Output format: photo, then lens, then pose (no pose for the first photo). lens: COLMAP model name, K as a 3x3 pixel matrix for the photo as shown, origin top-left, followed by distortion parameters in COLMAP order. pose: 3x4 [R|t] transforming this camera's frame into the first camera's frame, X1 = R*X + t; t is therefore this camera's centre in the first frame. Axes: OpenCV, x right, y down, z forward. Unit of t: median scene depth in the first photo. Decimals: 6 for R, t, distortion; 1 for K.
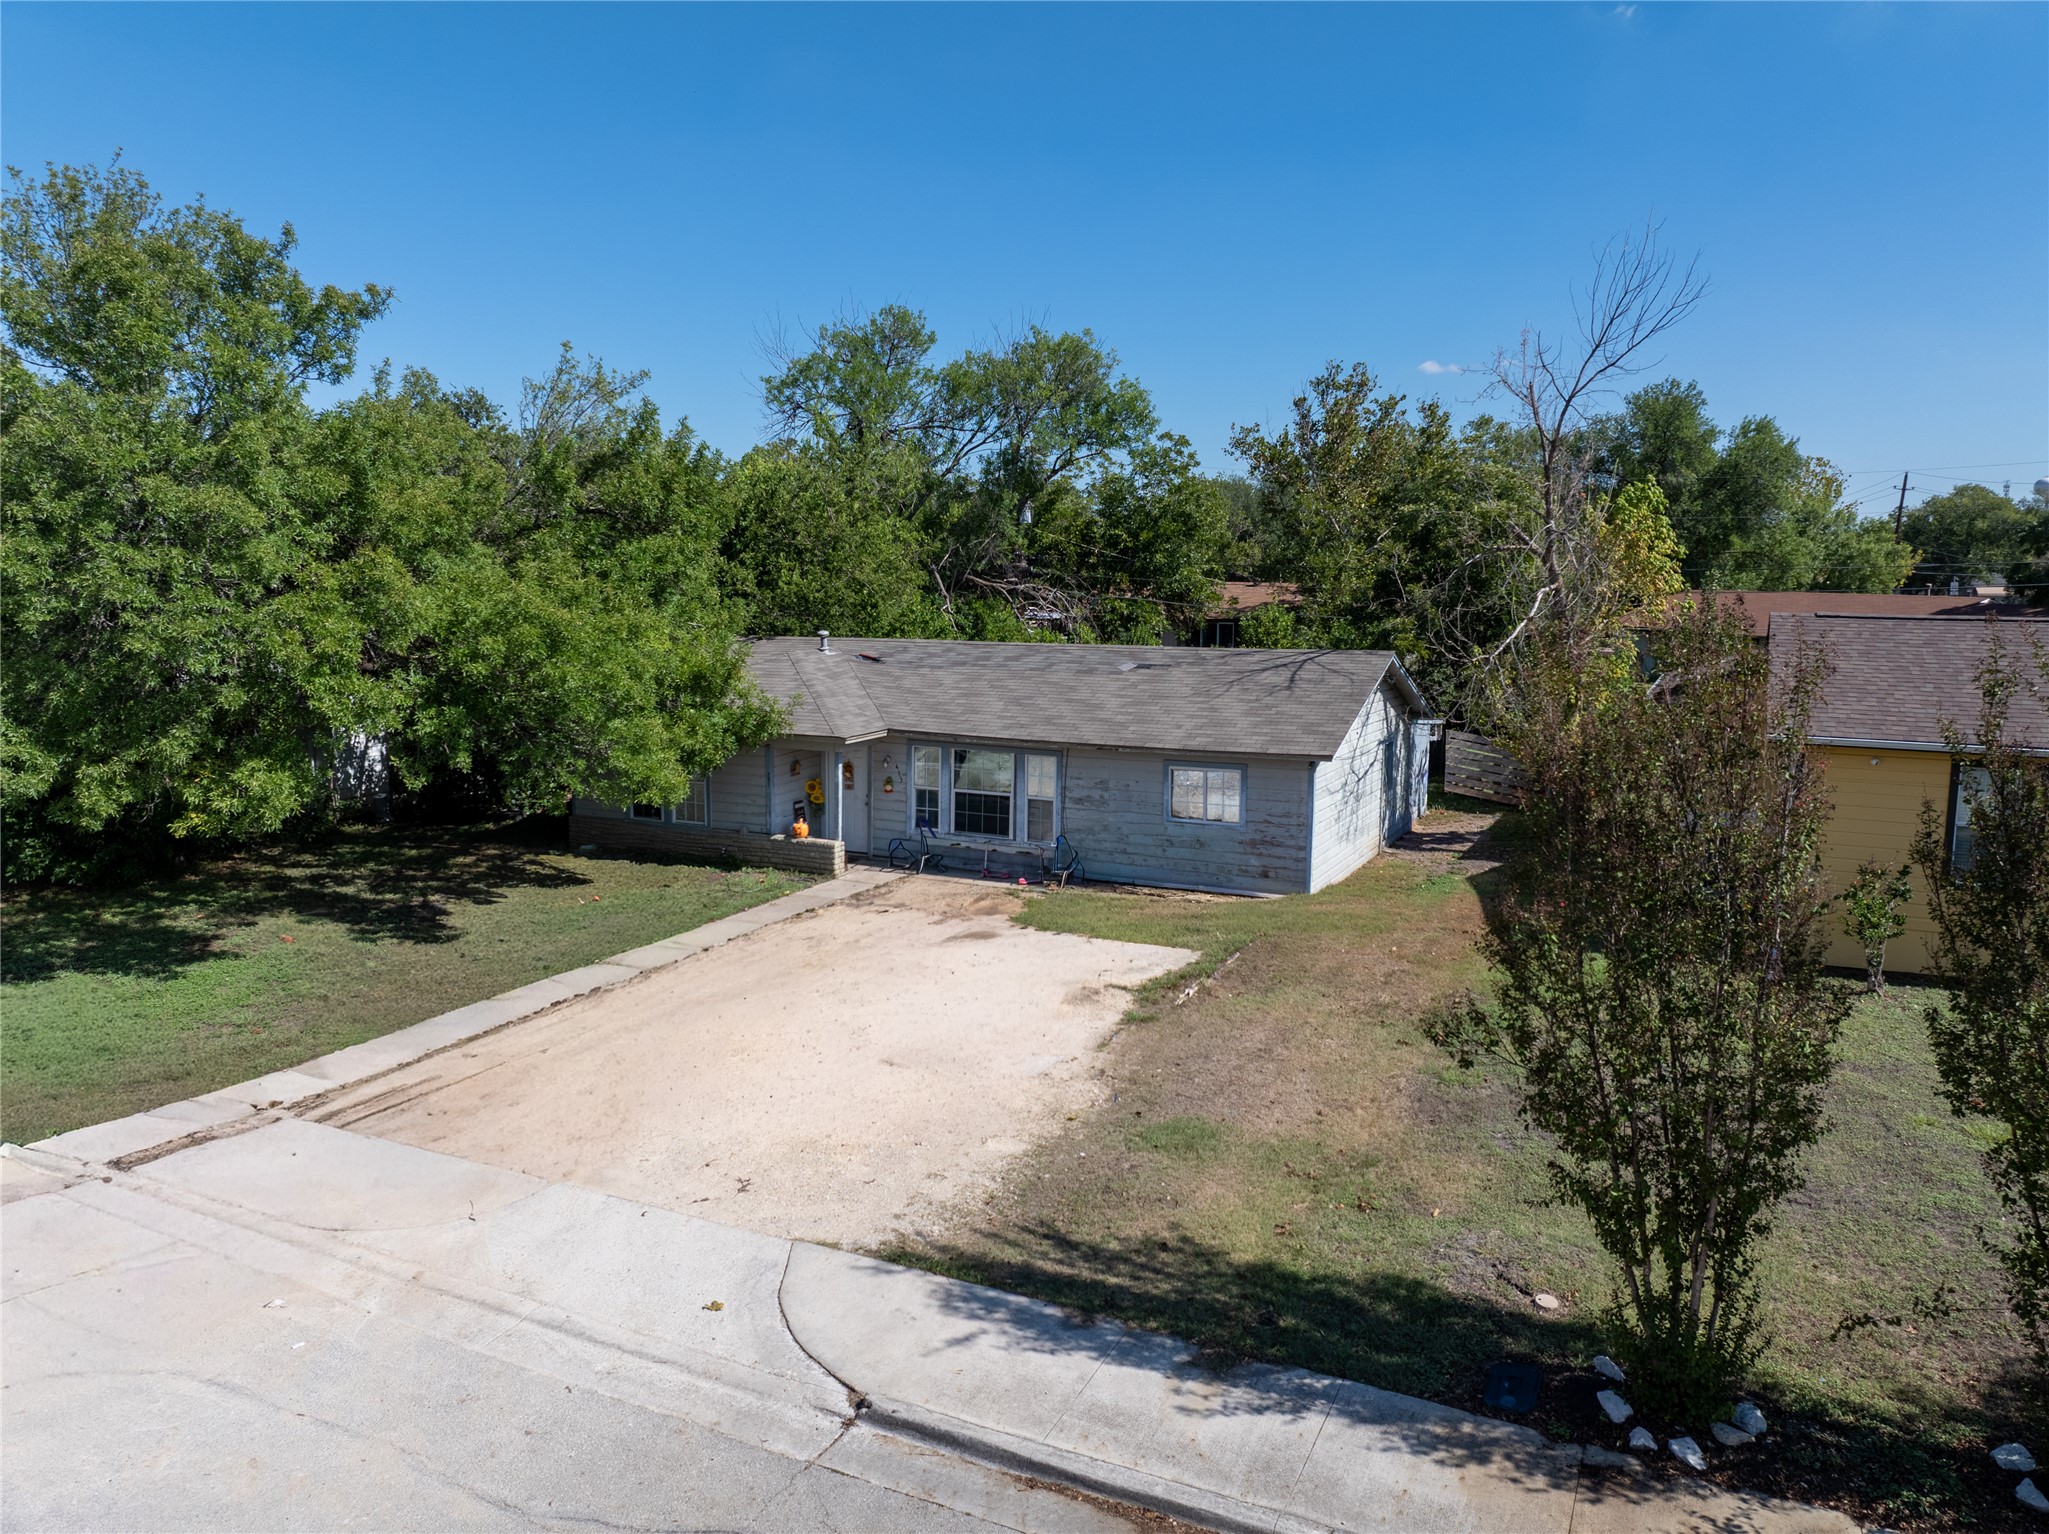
lens RADIAL K [[1440.4, 0, 1025.8], [0, 1440.4, 754.5], [0, 0, 1]] dist [-0.047312, 0.014746]
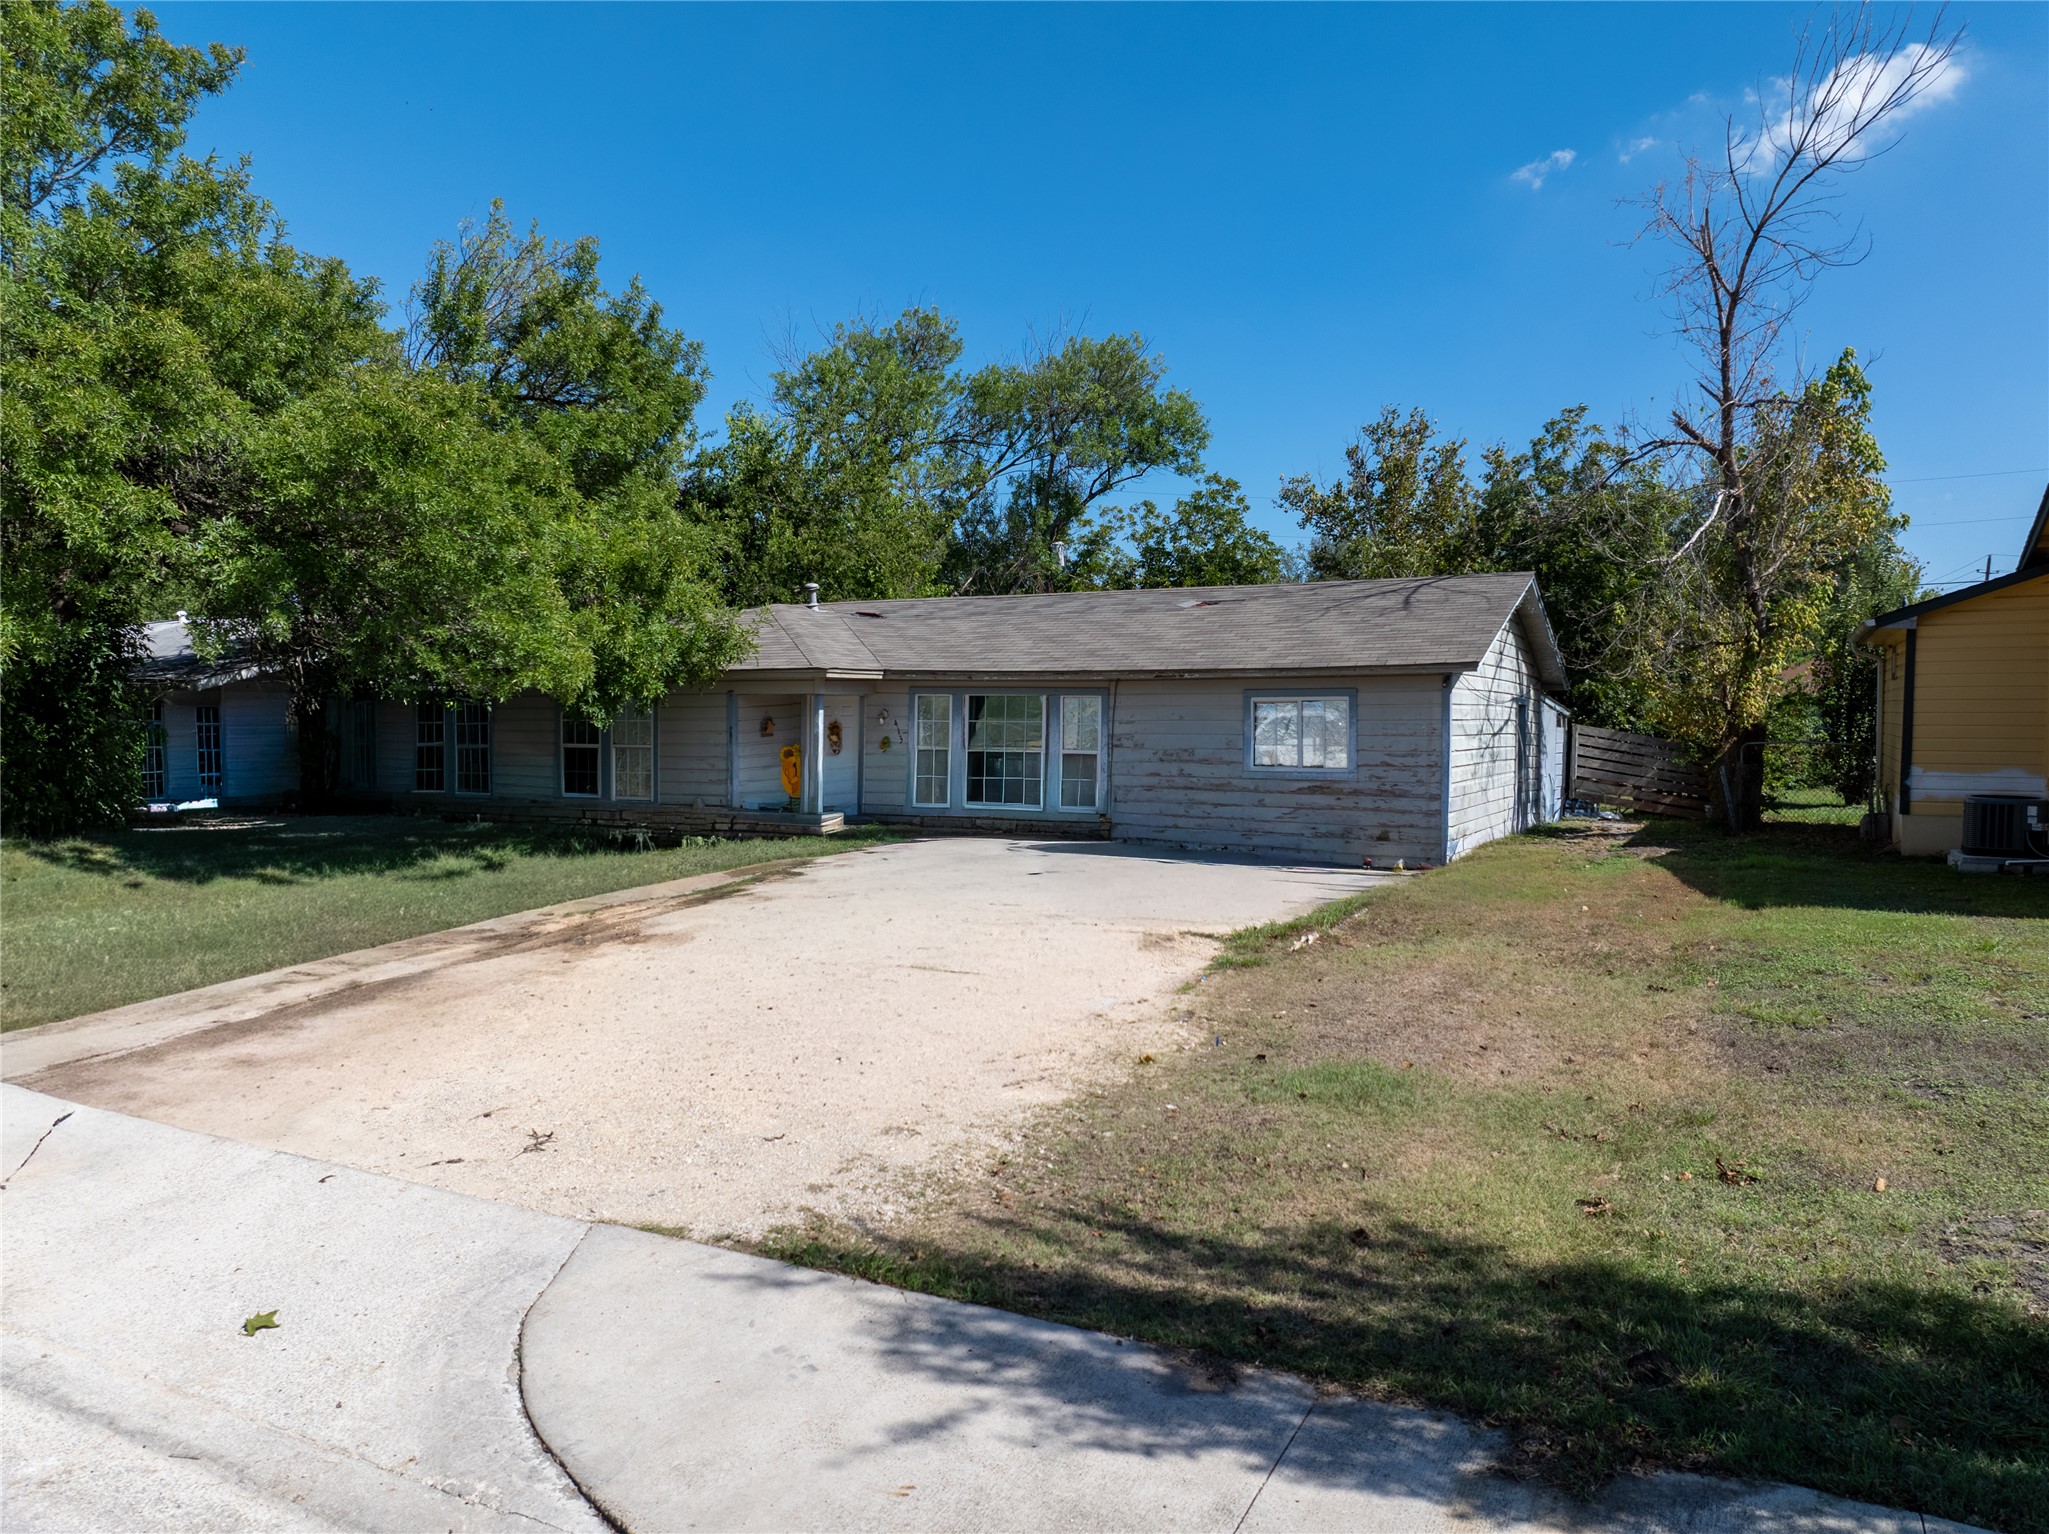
lens RADIAL K [[1440.4, 0, 1025.8], [0, 1440.4, 754.5], [0, 0, 1]] dist [-0.047312, 0.014746]
pose [[0.999762, 0.000587, -0.021821, -0.002250], [-0.002752, 0.995051, -0.099324, 0.109369], [0.021655, 0.099360, 0.994816, 0.240563]]
